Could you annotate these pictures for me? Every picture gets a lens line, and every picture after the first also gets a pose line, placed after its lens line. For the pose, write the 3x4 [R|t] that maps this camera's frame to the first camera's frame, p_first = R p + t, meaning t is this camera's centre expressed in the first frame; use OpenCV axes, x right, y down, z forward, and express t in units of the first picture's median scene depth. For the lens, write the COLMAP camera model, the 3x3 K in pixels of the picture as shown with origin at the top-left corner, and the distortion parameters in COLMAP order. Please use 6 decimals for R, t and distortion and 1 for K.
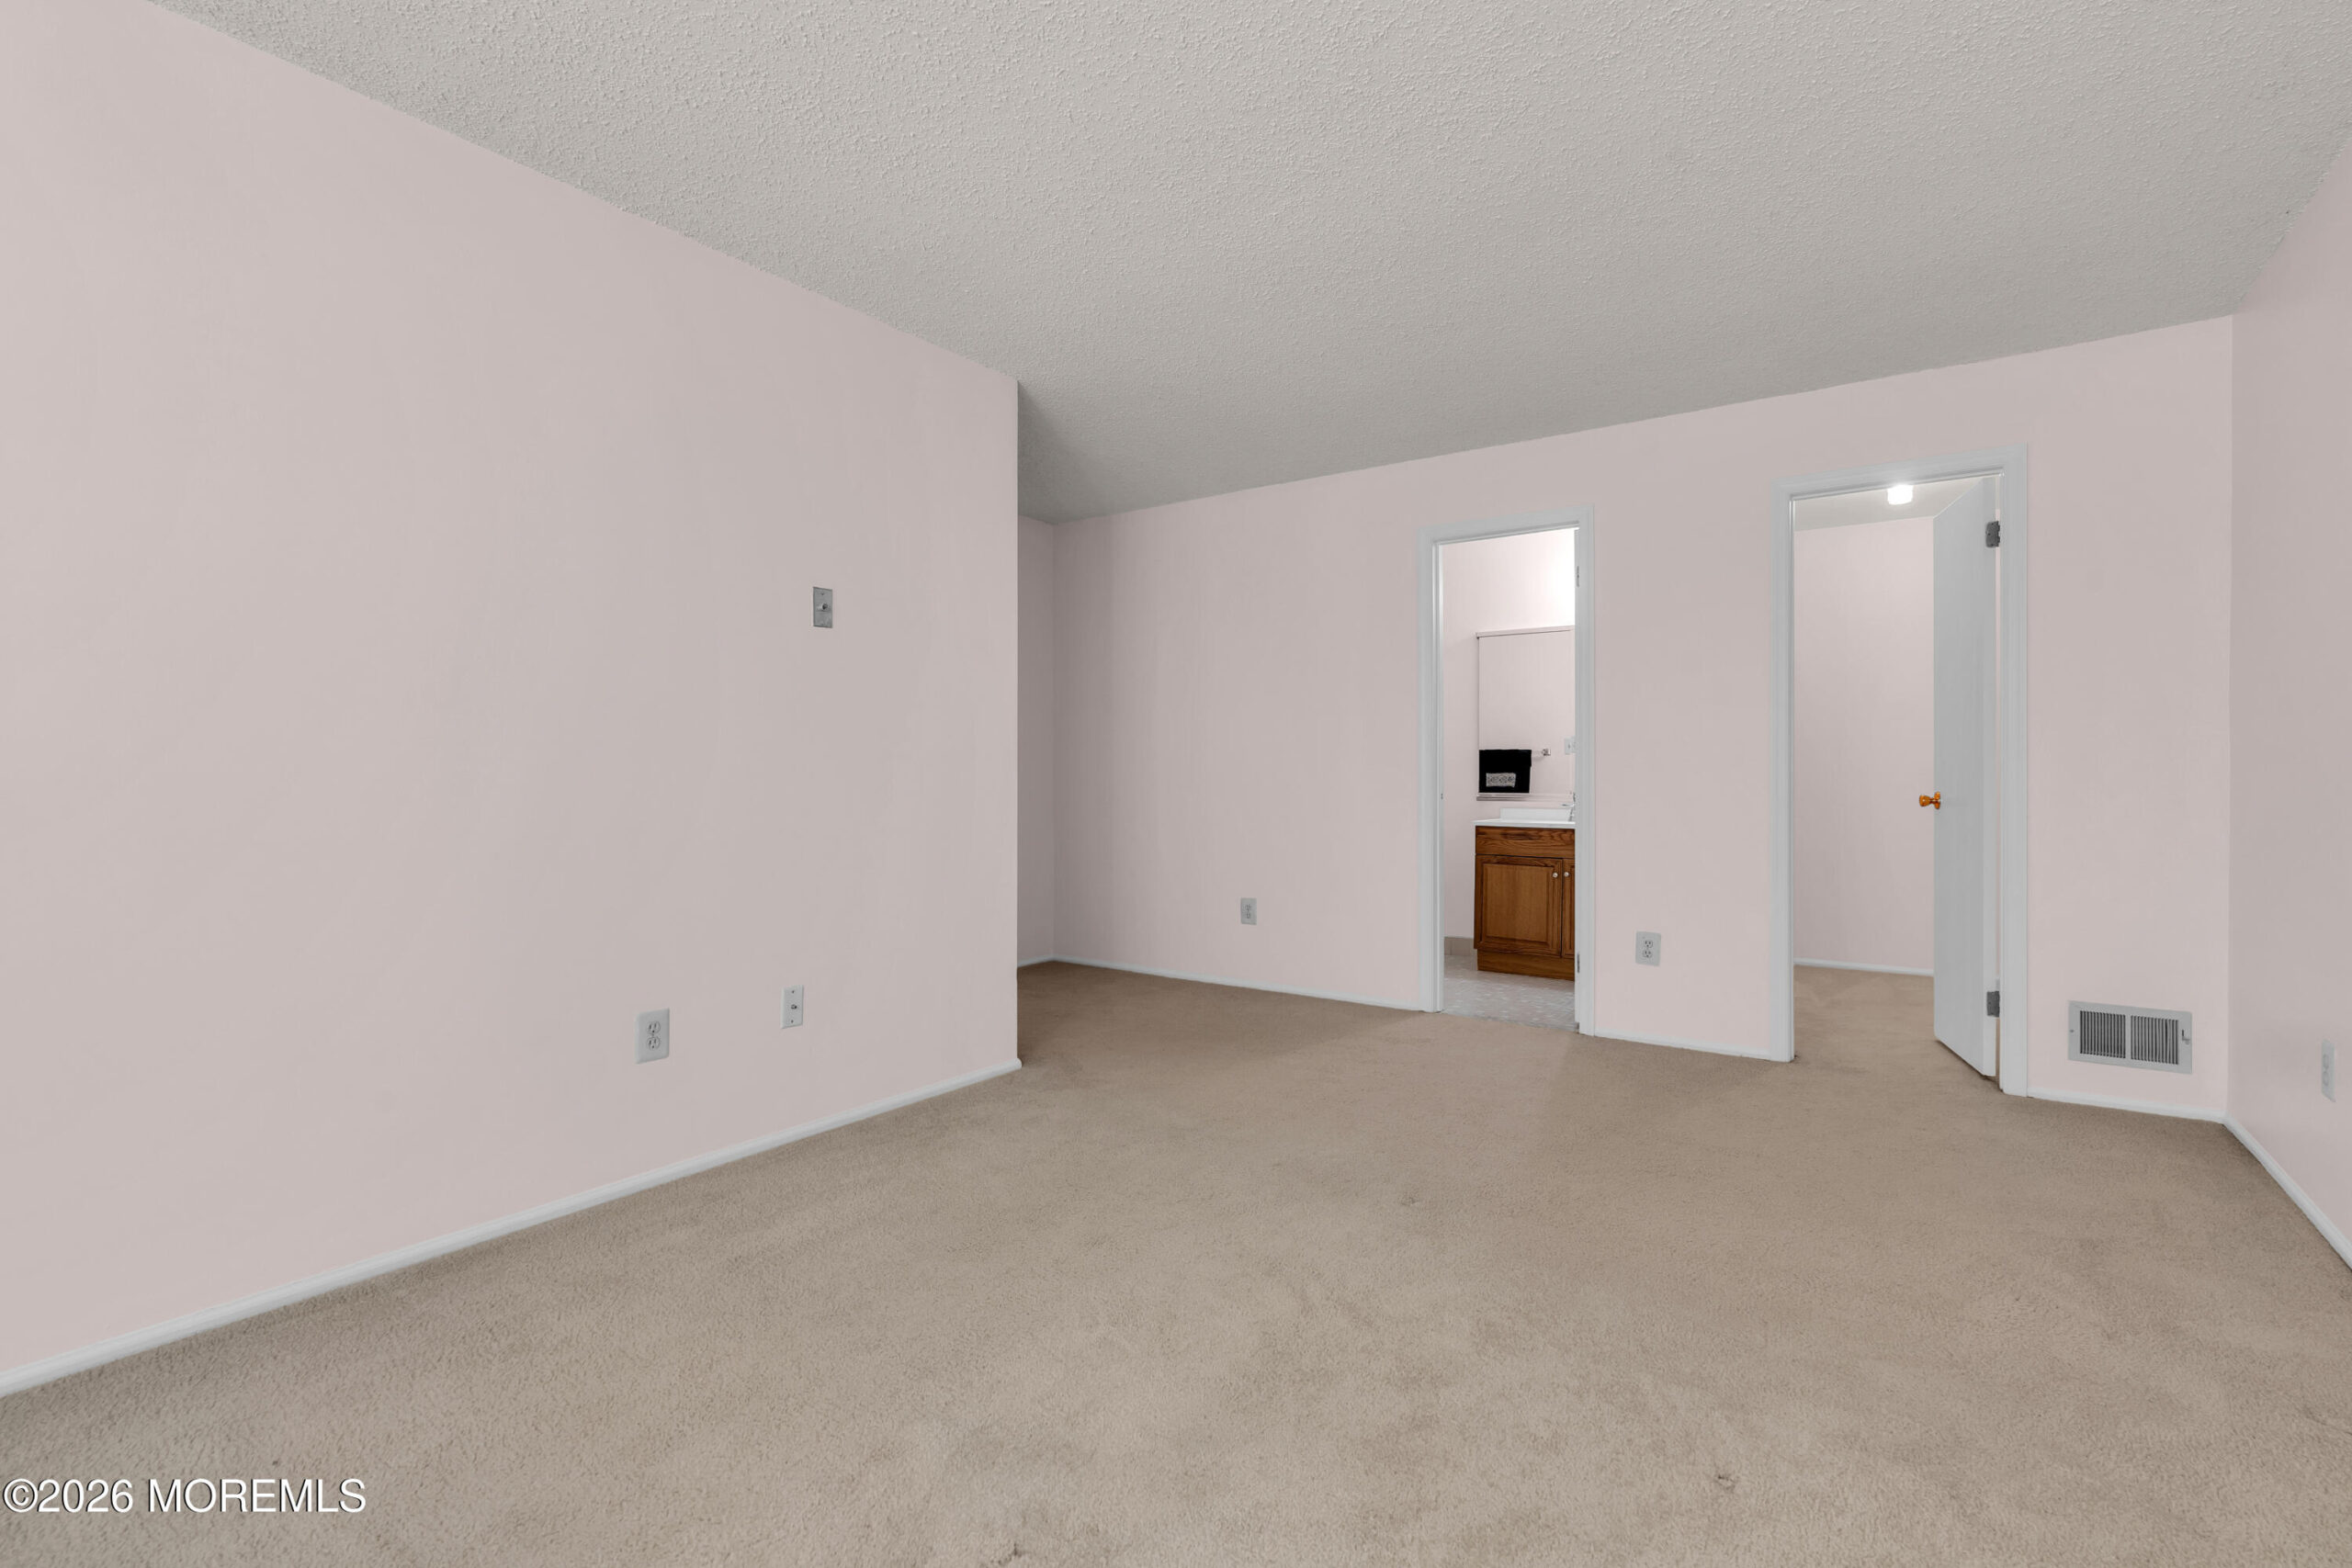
lens RADIAL K [[1080.6, 0, 1177.8], [0, 1080.6, 776.8], [0, 0, 1]] dist [0.000434, -0.000097]
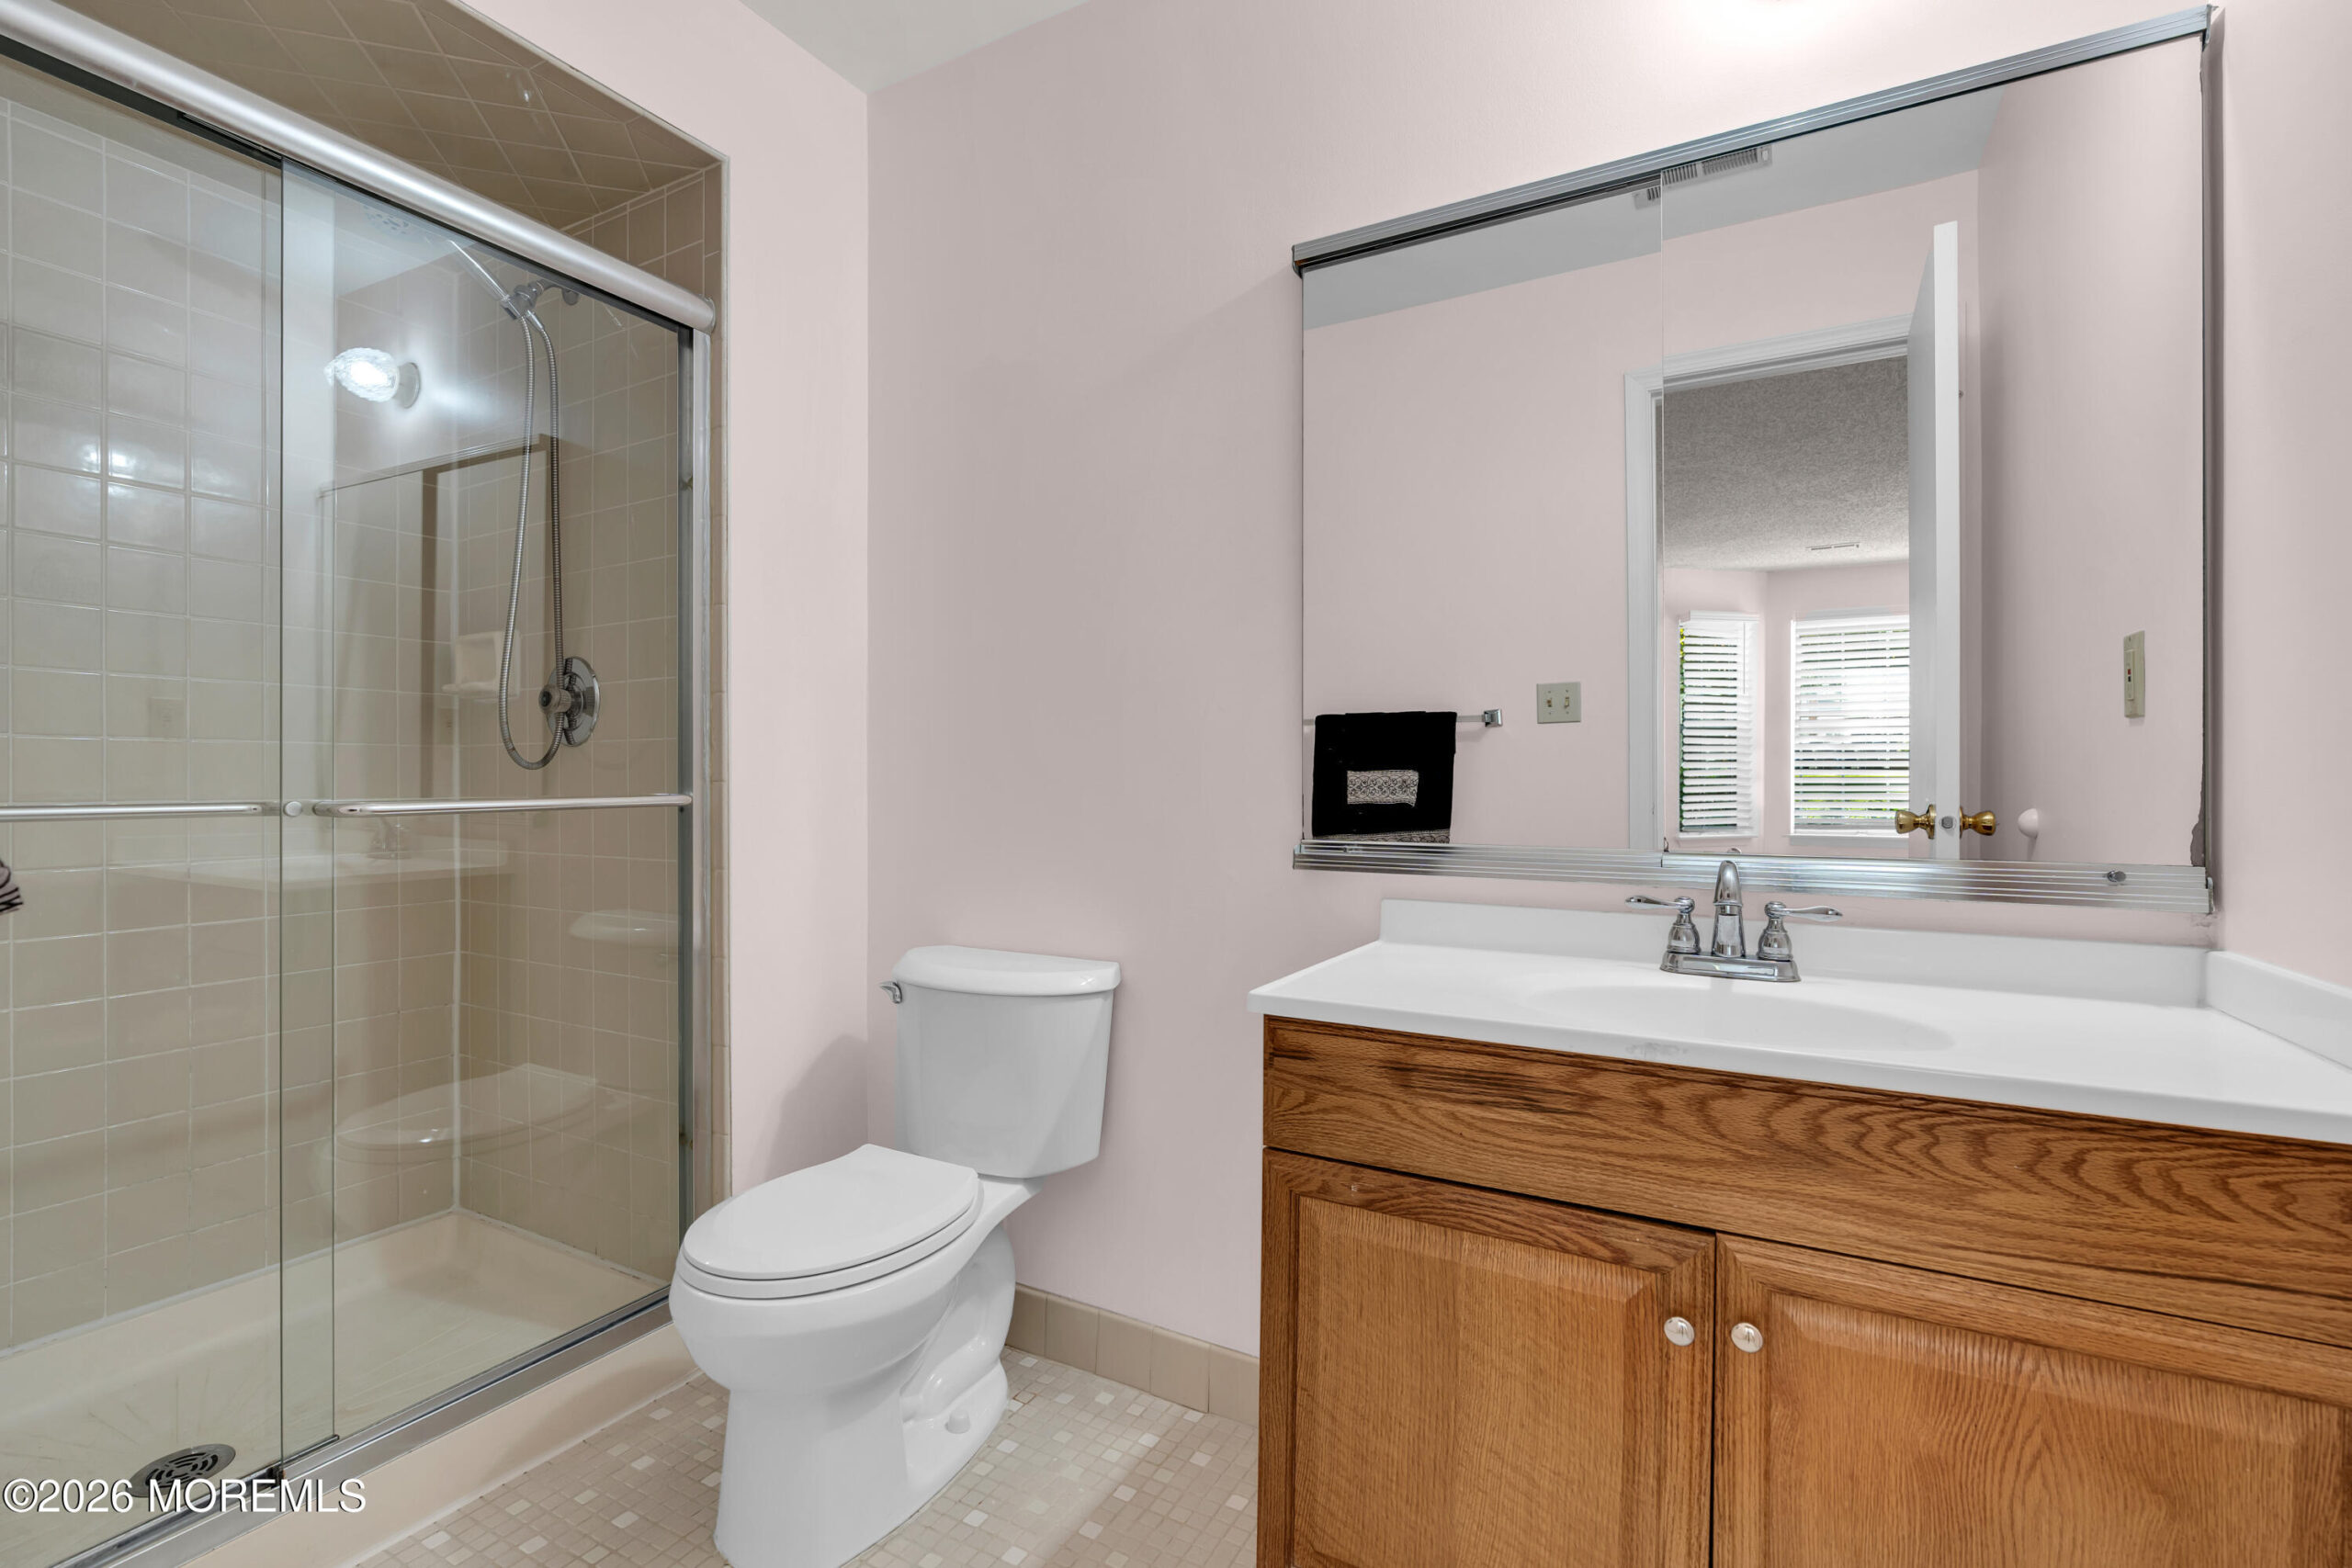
lens RADIAL K [[1080.6, 0, 1174.7], [0, 1080.6, 778.0], [0, 0, 1]] dist [0.000434, -0.000097]
pose [[0.994393, 0.003661, 0.105686, 0.236495], [-0.003443, 0.999992, -0.002249, 0.000244], [-0.105693, 0.001872, 0.994397, 0.795184]]
